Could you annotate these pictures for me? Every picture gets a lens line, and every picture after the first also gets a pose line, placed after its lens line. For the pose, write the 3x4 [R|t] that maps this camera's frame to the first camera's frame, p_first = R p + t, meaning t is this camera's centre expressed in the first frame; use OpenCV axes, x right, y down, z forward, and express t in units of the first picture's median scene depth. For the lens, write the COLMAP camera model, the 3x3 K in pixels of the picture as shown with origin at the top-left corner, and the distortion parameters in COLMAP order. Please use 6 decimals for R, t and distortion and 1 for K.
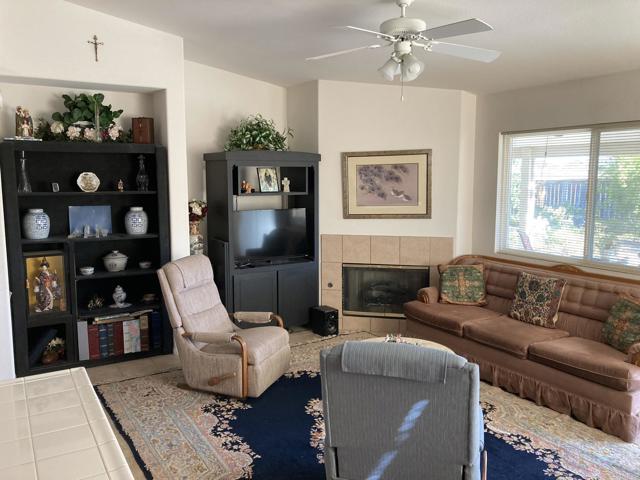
lens RADIAL K [[521.5, 0, 316.5], [0, 521.5, 238.4], [0, 0, 1]] dist [0.019884, -0.023878]
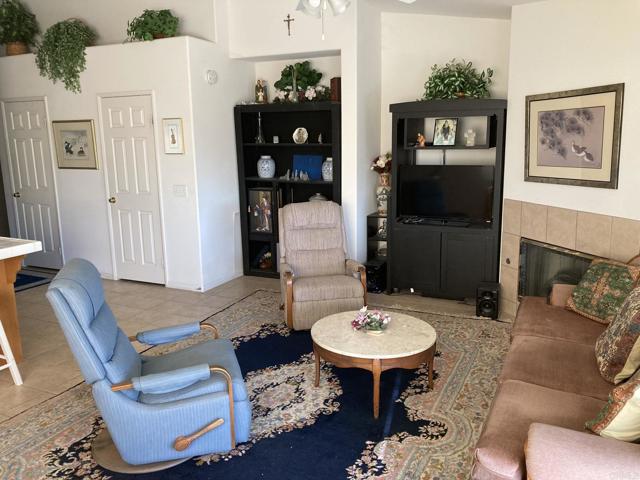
lens RADIAL K [[521.5, 0, 316.0], [0, 521.5, 242.7], [0, 0, 1]] dist [0.019884, -0.023878]
pose [[0.536179, 0.167717, -0.827274, 0.579657], [-0.089725, 0.985834, 0.141709, -0.031143], [0.839322, -0.001754, 0.543632, 0.312658]]
